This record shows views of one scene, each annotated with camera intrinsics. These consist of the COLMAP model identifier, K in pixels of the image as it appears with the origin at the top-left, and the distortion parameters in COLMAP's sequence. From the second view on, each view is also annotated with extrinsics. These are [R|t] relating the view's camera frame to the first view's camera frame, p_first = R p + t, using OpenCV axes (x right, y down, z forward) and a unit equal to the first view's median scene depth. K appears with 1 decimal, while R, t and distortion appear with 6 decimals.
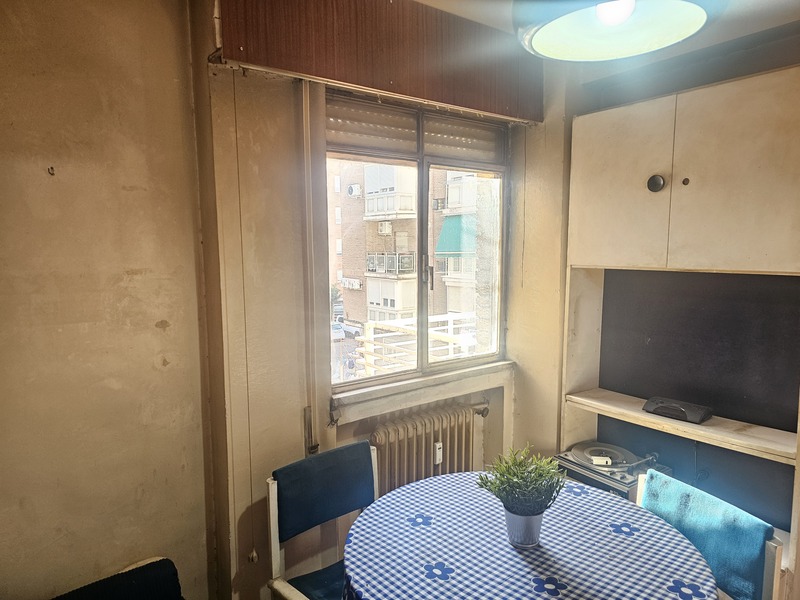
lens RADIAL K [[530.7, 0, 400.4], [0, 530.7, 289.4], [0, 0, 1]] dist [0.058498, -0.048017]
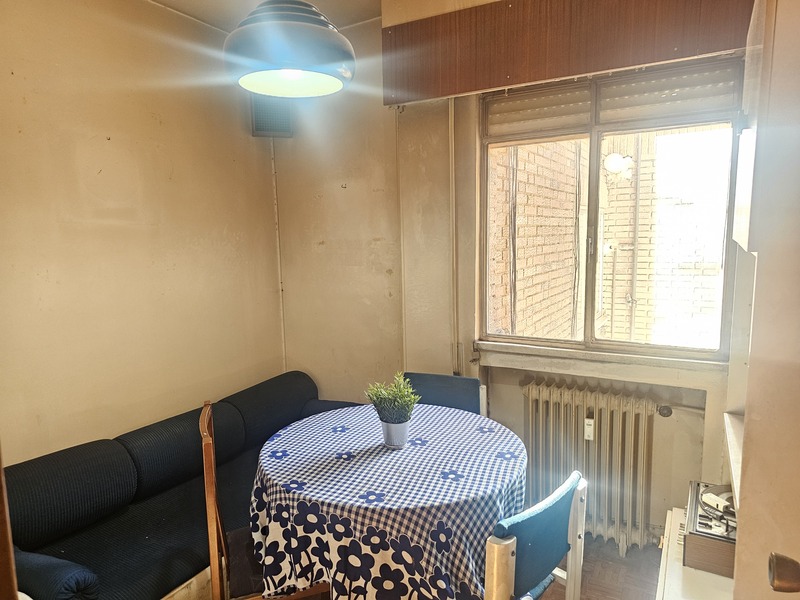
lens RADIAL K [[530.7, 0, 400.4], [0, 530.7, 289.4], [0, 0, 1]] dist [0.058498, -0.048017]
pose [[0.409496, 0.097876, -0.907046, 1.052591], [-0.058595, 0.994997, 0.080914, -0.014031], [0.910428, 0.020015, 0.413183, 0.351485]]
